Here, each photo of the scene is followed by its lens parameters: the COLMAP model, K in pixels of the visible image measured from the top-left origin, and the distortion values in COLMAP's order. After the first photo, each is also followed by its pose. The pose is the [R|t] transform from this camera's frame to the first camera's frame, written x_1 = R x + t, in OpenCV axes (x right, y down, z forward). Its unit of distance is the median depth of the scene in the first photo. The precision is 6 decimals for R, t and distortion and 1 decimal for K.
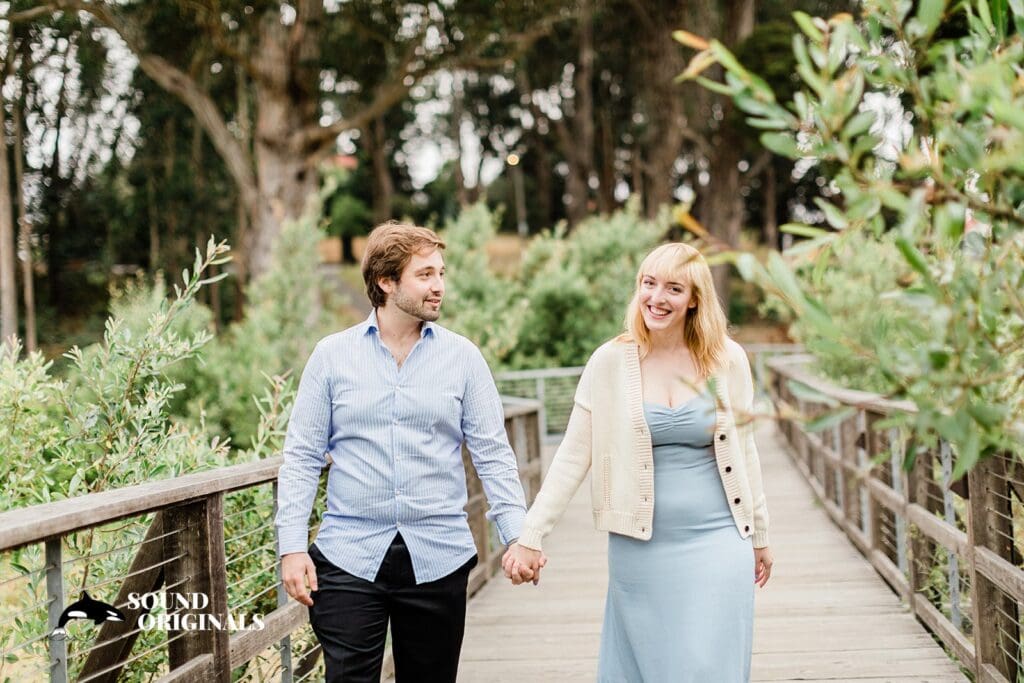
lens RADIAL K [[1445.0, 0, 512.0], [0, 1445.0, 341.5], [0, 0, 1]] dist [0.017266, 0.011740]
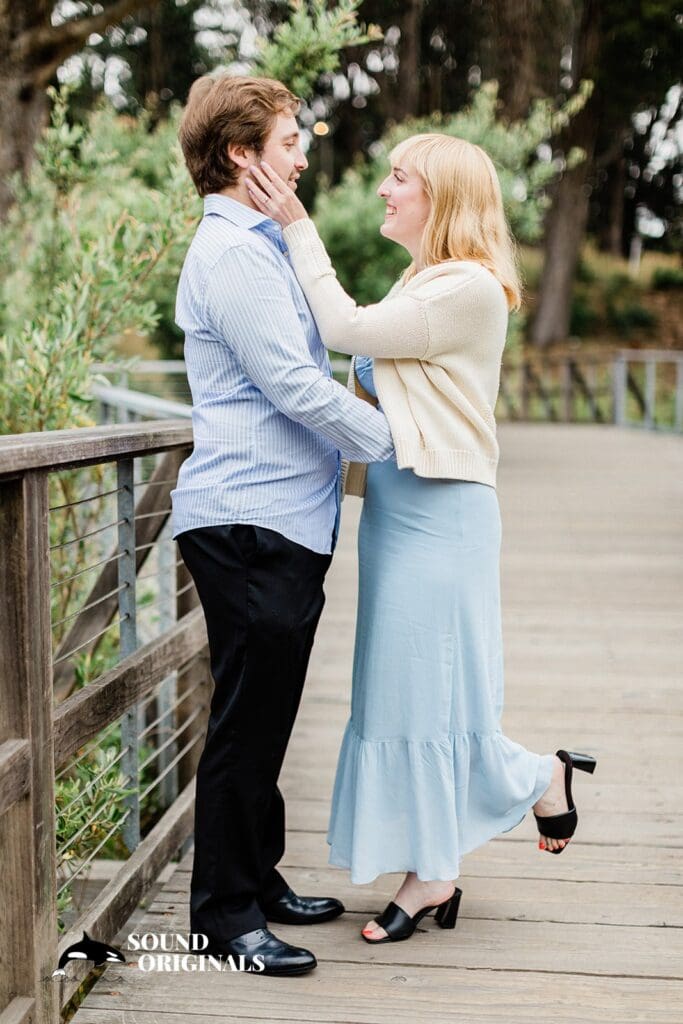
lens RADIAL K [[1445.0, 0, 341.5], [0, 1445.0, 512.0], [0, 0, 1]] dist [0.017266, 0.011740]
pose [[0.998004, 0.059279, 0.021755, 0.009872], [-0.061295, 0.992241, 0.108172, 0.006391], [-0.015174, -0.109290, 0.993894, 0.187388]]
